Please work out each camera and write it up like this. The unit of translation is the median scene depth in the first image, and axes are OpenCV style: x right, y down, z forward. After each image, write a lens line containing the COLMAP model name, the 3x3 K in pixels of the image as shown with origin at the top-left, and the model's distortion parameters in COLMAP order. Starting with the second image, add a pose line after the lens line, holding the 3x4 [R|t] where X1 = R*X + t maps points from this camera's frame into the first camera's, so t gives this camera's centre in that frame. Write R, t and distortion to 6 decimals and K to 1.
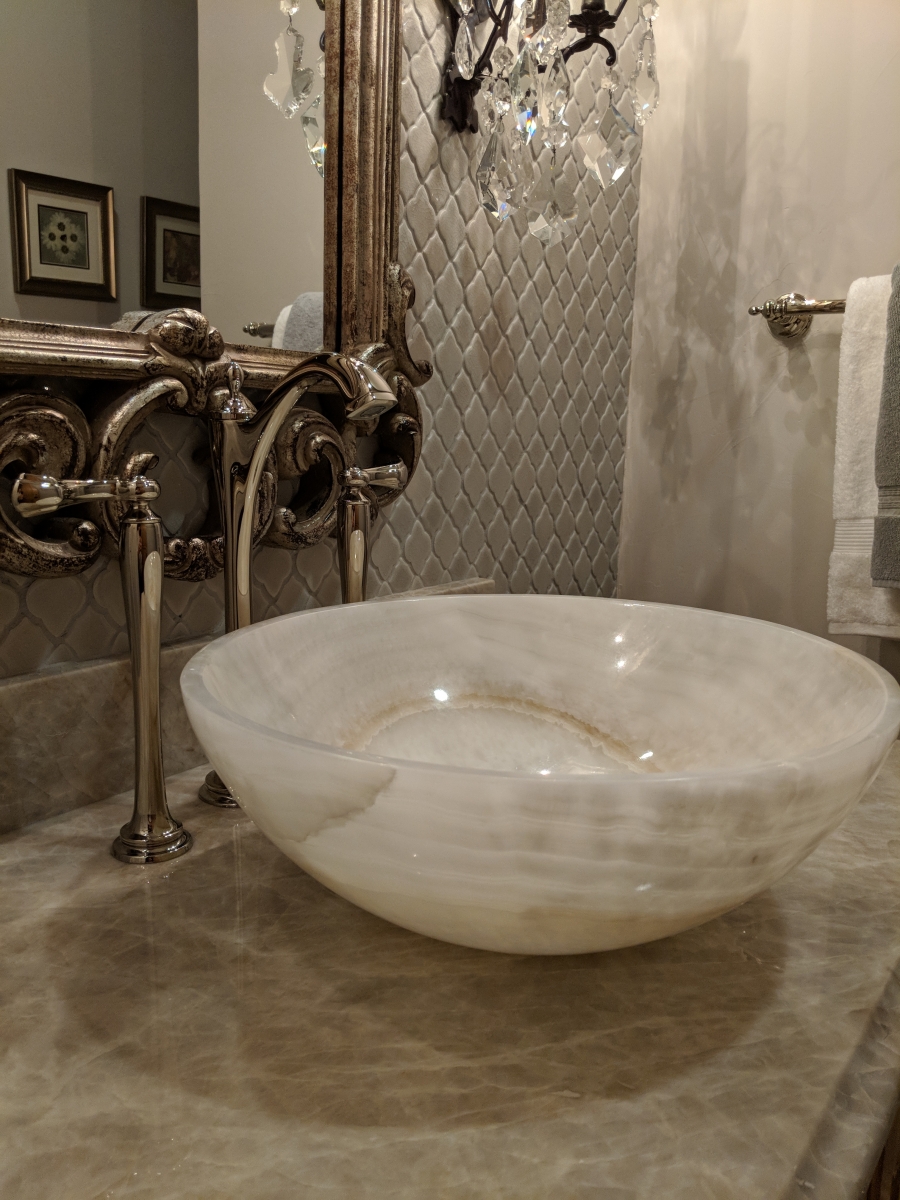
lens RADIAL K [[940.5, 0, 450.0], [0, 940.5, 600.0], [0, 0, 1]] dist [0.116624, -0.223076]
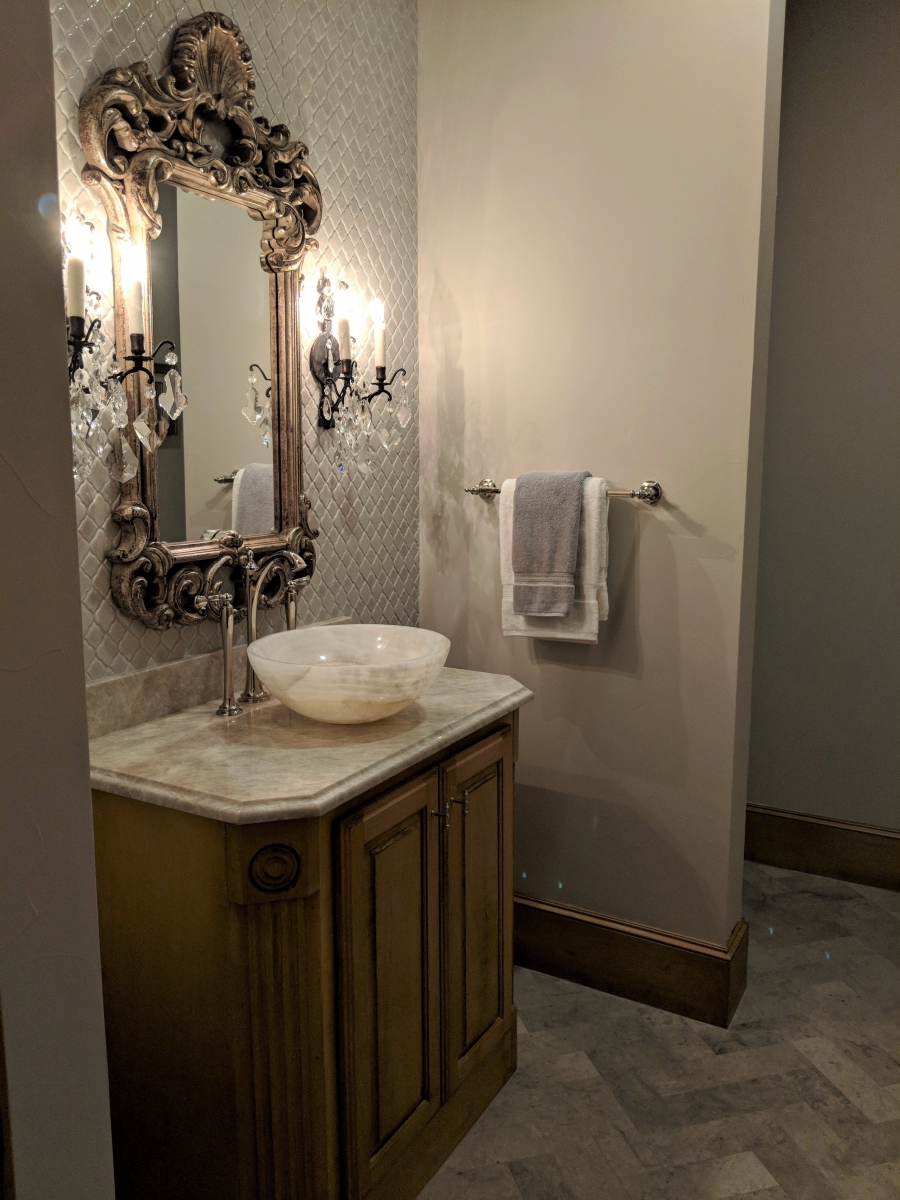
lens RADIAL K [[937.3, 0, 450.0], [0, 937.3, 600.0], [0, 0, 1]] dist [0.125312, -0.312902]
pose [[0.994061, -0.034461, 0.103220, 0.075473], [0.036952, 0.999068, -0.022325, -0.006054], [-0.102354, 0.026006, 0.994408, -1.776359]]
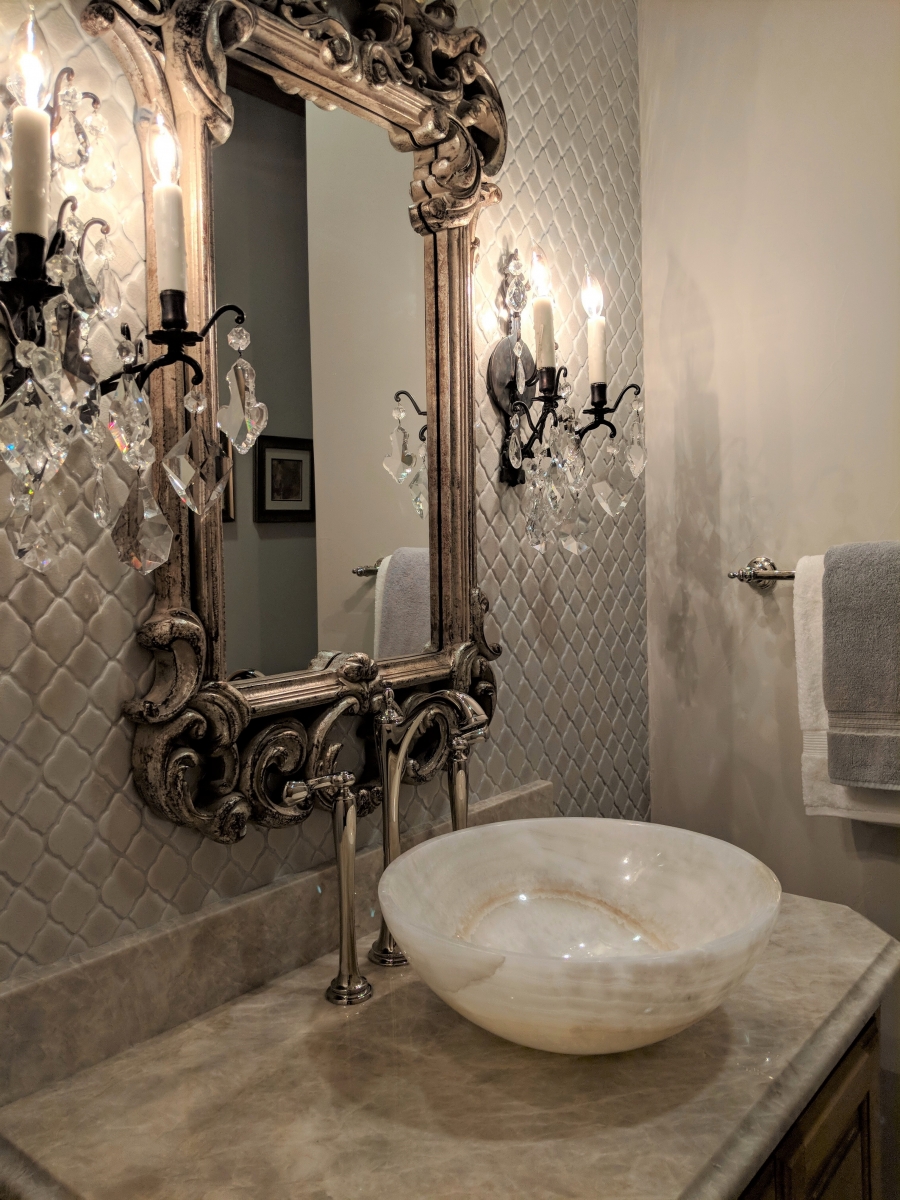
lens RADIAL K [[940.5, 0, 450.0], [0, 940.5, 600.0], [0, 0, 1]] dist [0.116624, -0.223076]
pose [[0.997225, -0.043175, -0.060650, -0.008854], [0.035255, 0.991393, -0.126081, -0.171195], [0.065571, 0.123593, 0.990164, -0.595903]]
